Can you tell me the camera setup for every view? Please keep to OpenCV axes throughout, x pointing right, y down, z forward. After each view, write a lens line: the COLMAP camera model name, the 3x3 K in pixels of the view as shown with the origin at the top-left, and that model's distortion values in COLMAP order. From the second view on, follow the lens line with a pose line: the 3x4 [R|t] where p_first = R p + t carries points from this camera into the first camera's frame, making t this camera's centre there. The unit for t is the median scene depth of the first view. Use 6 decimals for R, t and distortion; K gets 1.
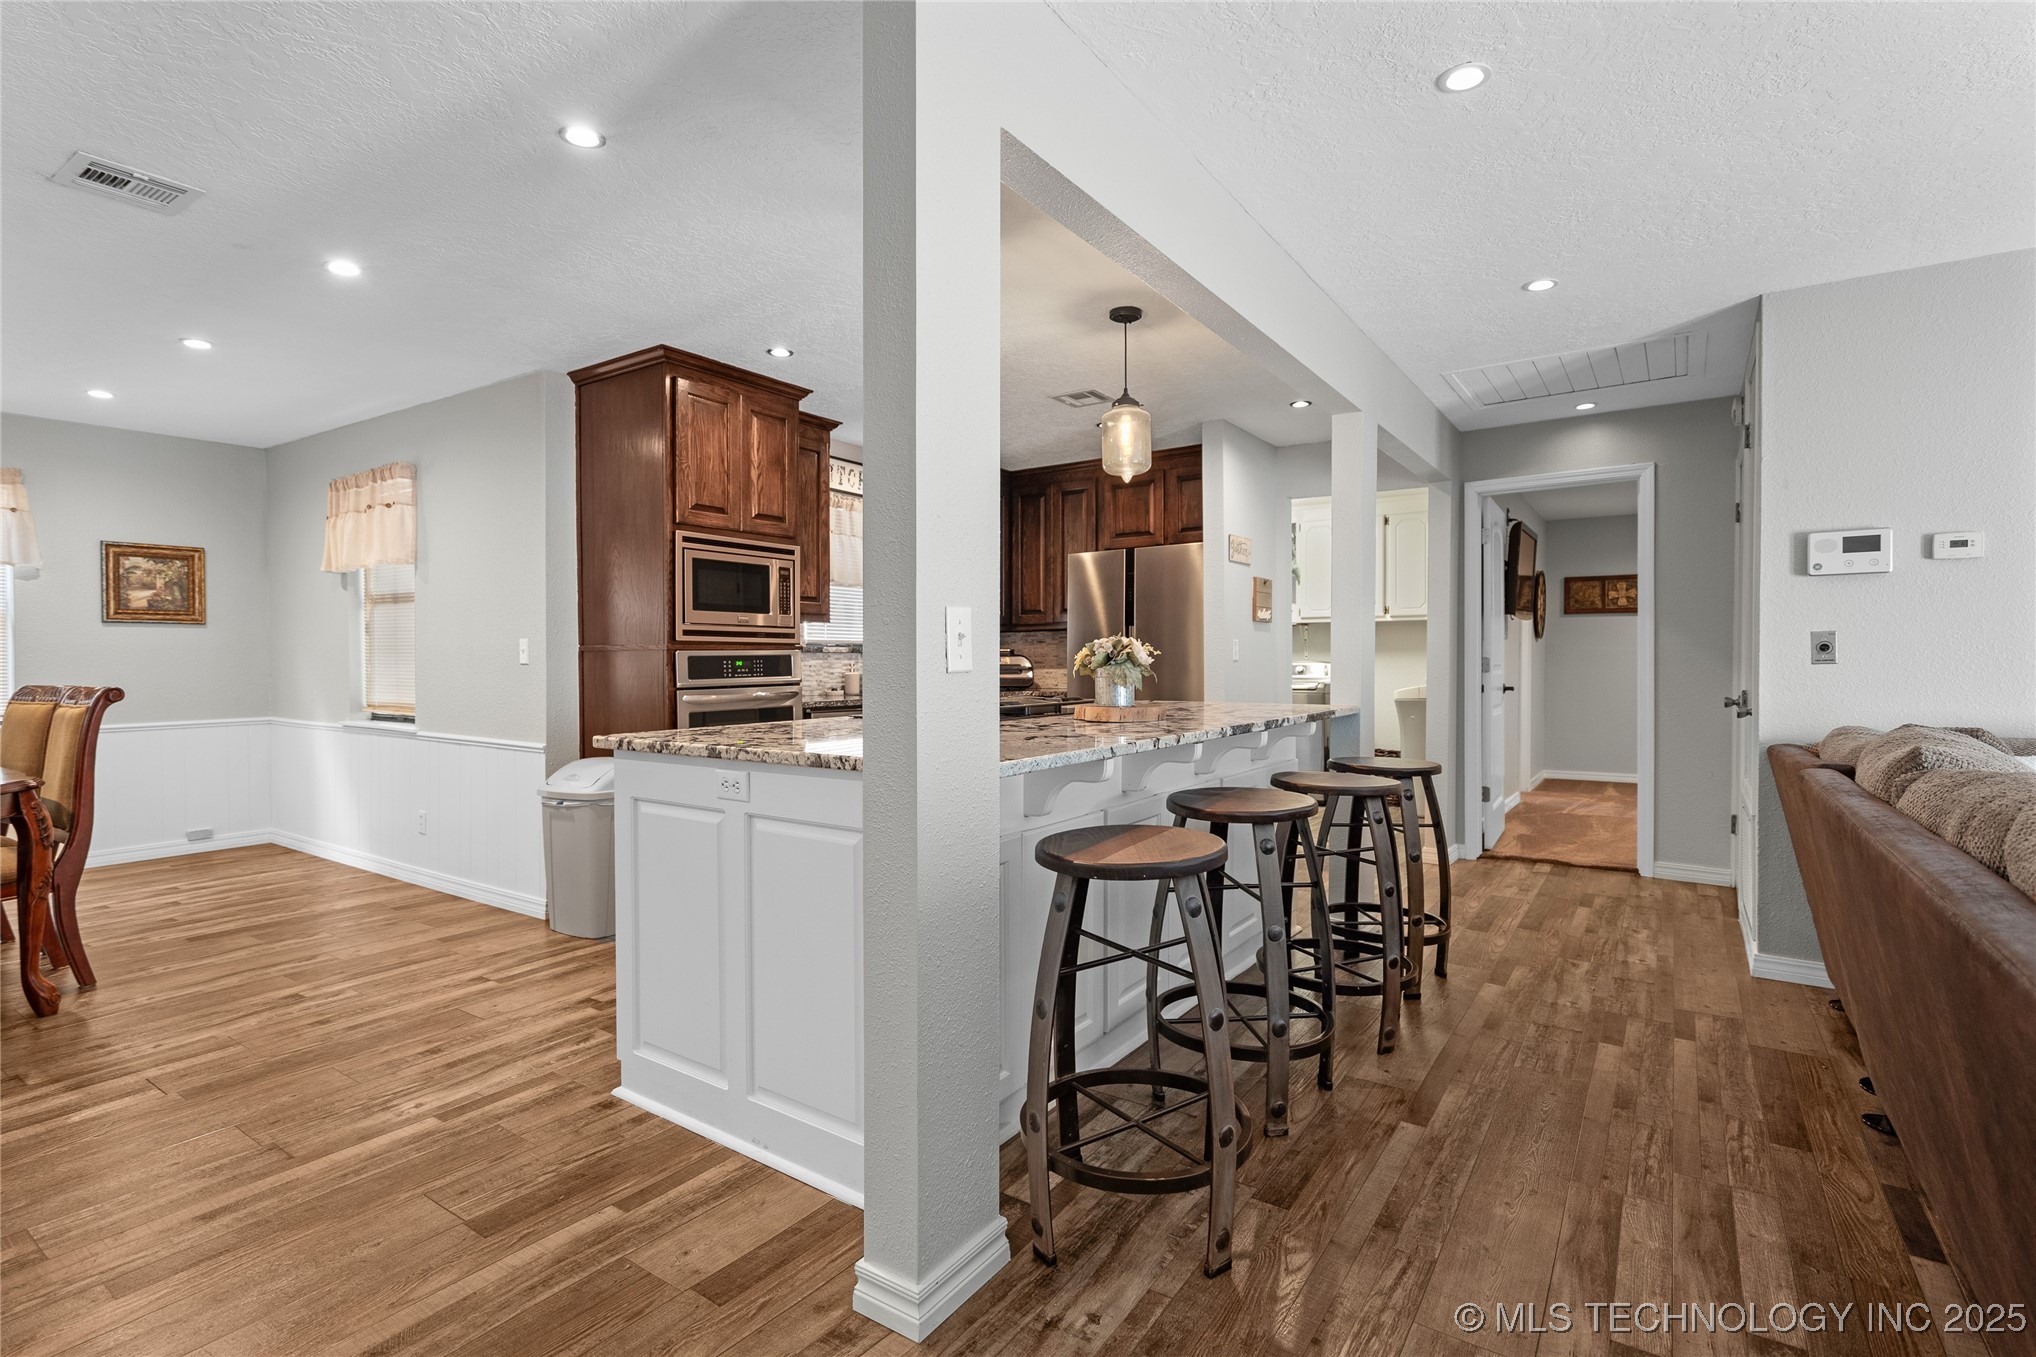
lens RADIAL K [[962.5, 0, 1015.0], [0, 962.5, 681.3], [0, 0, 1]] dist [-0.001488, 0.001375]
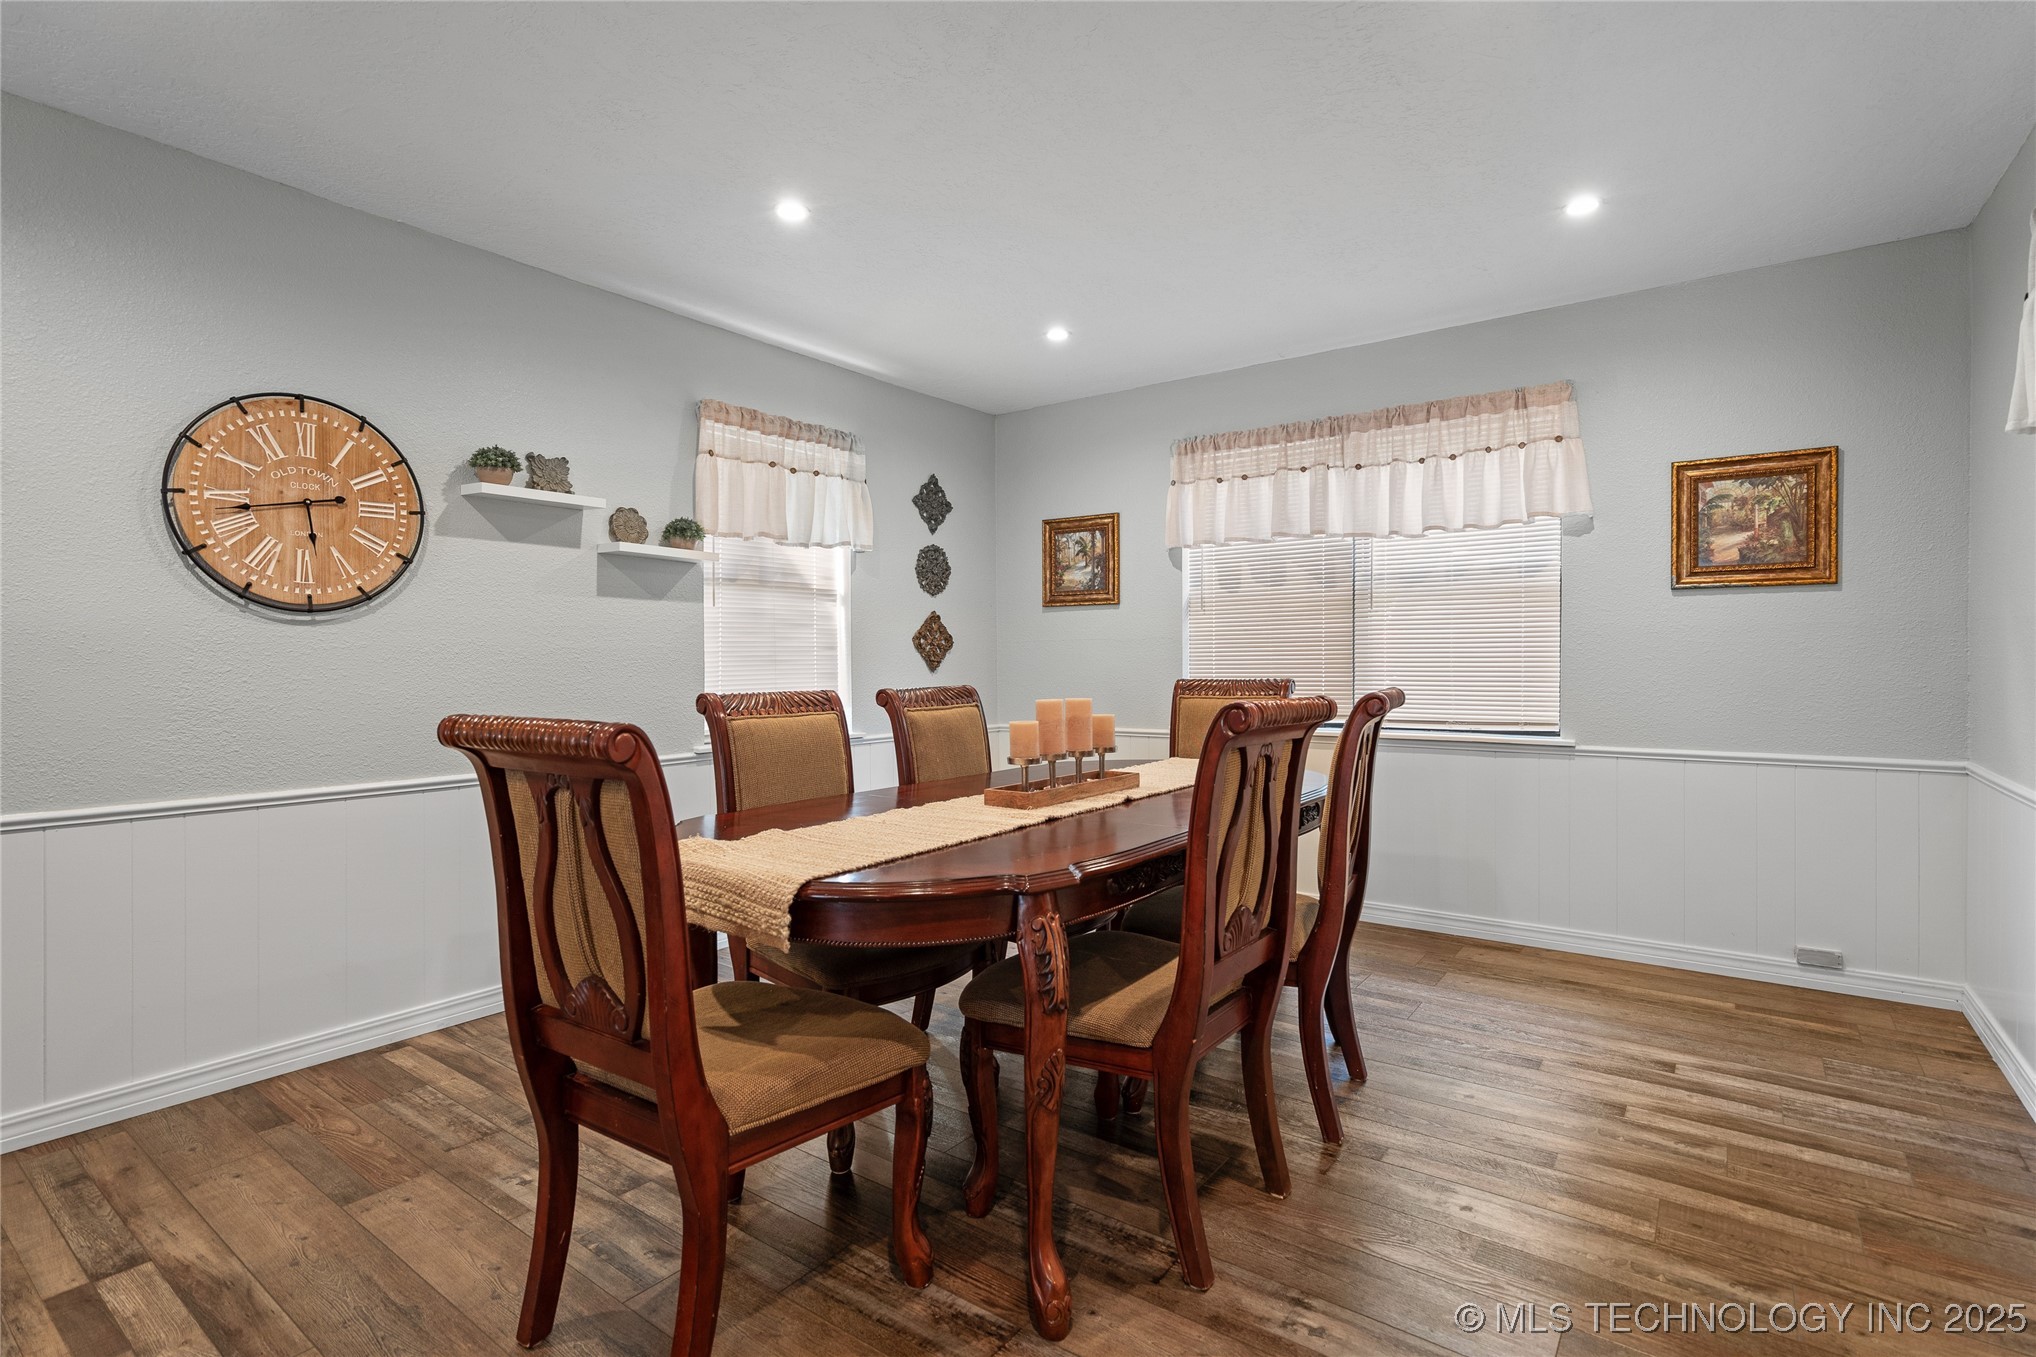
lens RADIAL K [[962.5, 0, 1008.9], [0, 962.5, 660.1], [0, 0, 1]] dist [-0.001488, 0.001375]
pose [[-0.031209, 0.010977, -0.999453, -0.374404], [-0.021931, 0.999691, 0.011664, -0.015610], [0.999272, 0.022283, -0.030958, 0.742473]]
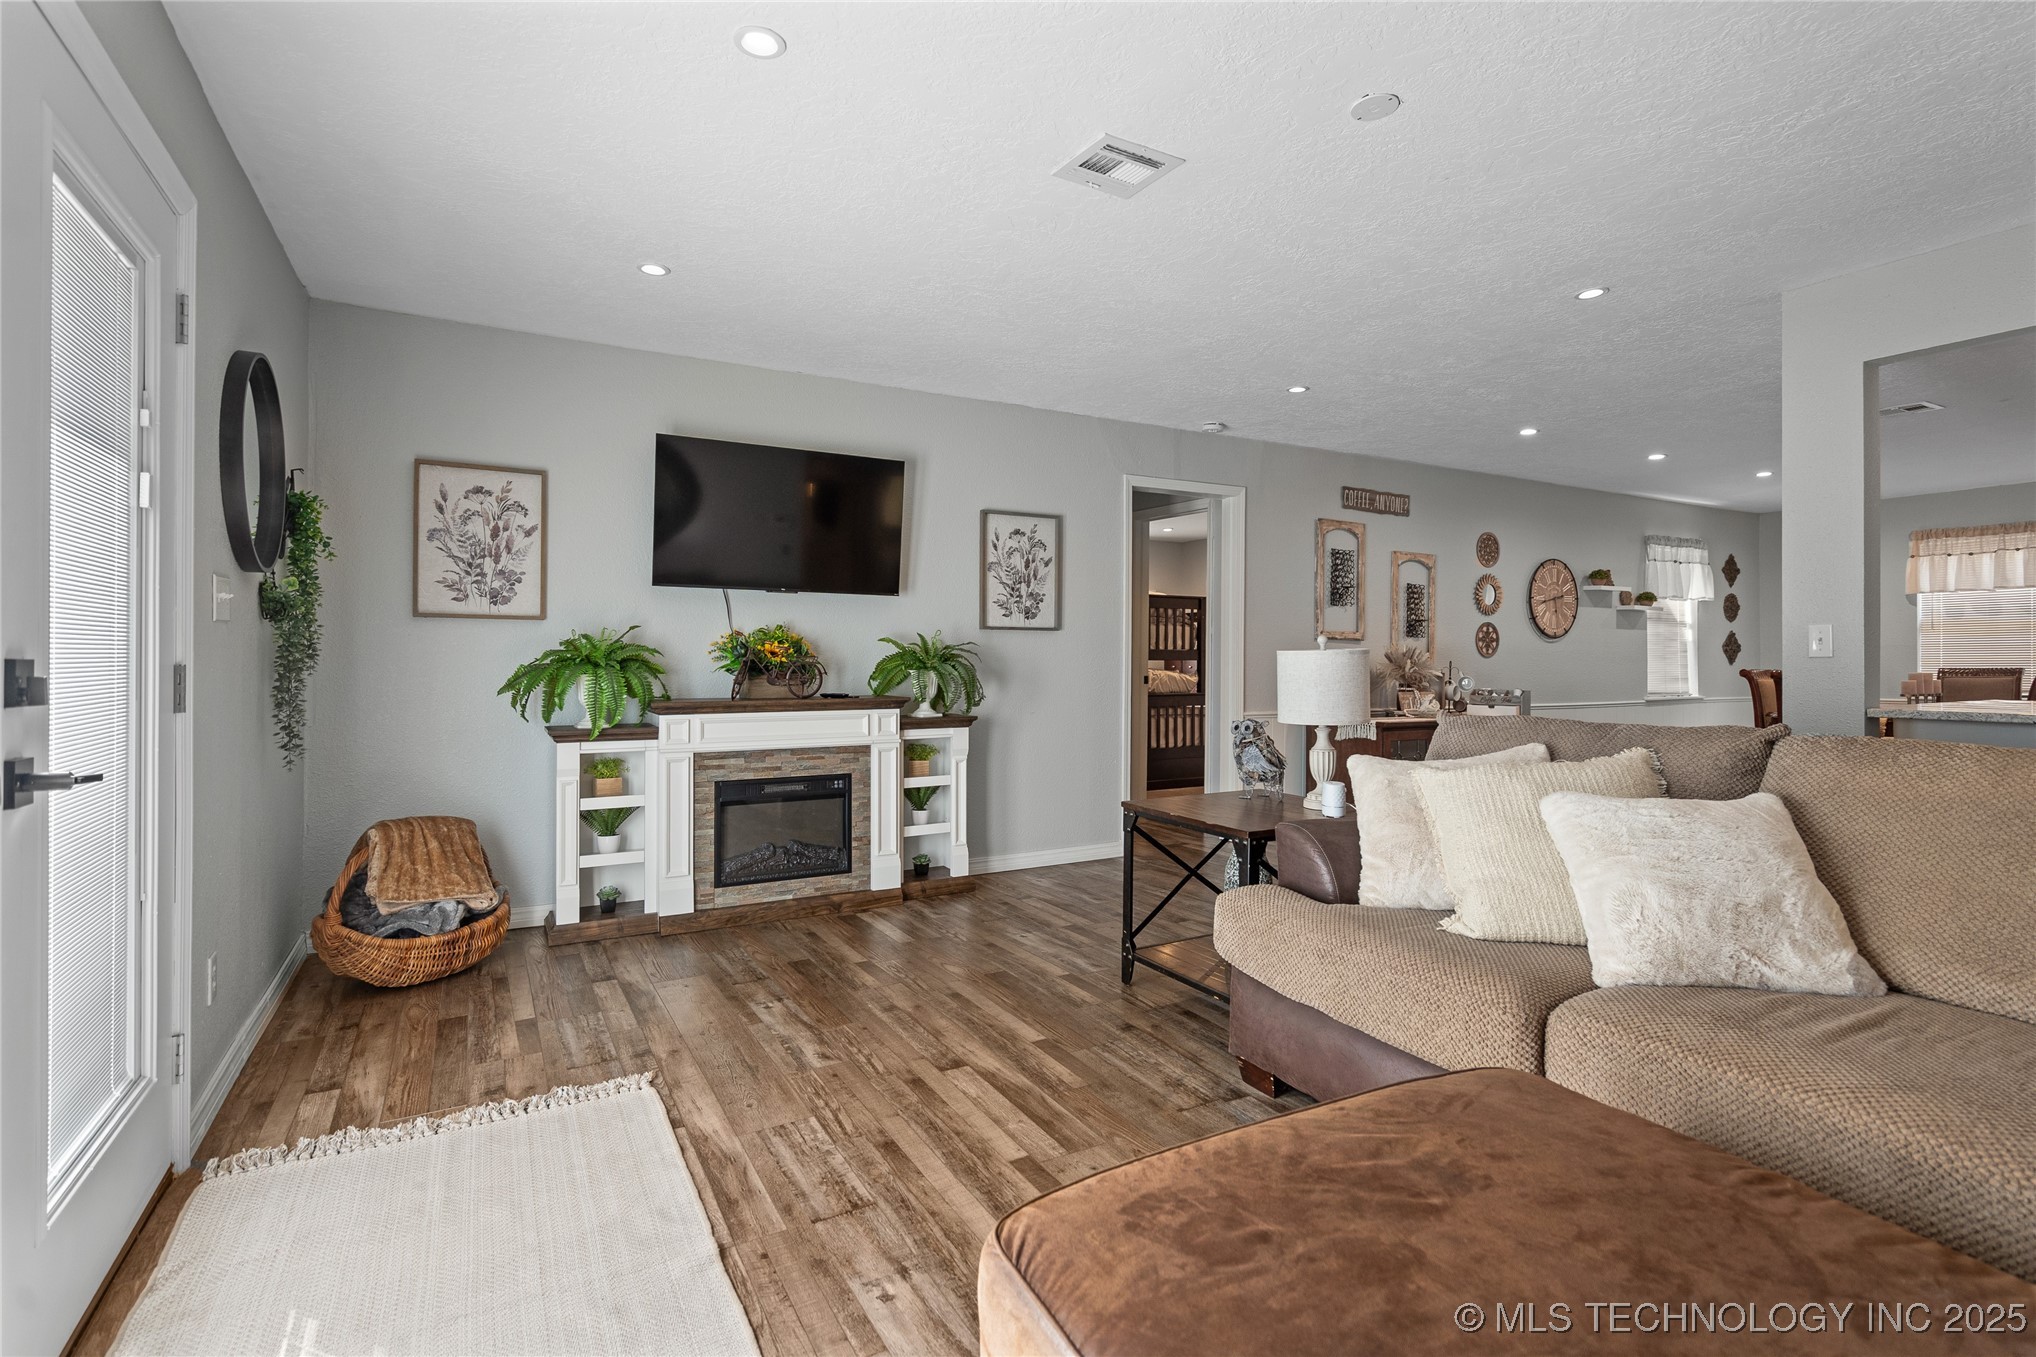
lens RADIAL K [[962.5, 0, 1022.4], [0, 962.5, 665.8], [0, 0, 1]] dist [-0.001488, 0.001375]
pose [[-0.436789, 0.013993, -0.899455, 0.981068], [-0.022748, 0.999387, 0.026594, -0.004744], [0.899276, 0.032076, -0.436203, 0.154354]]
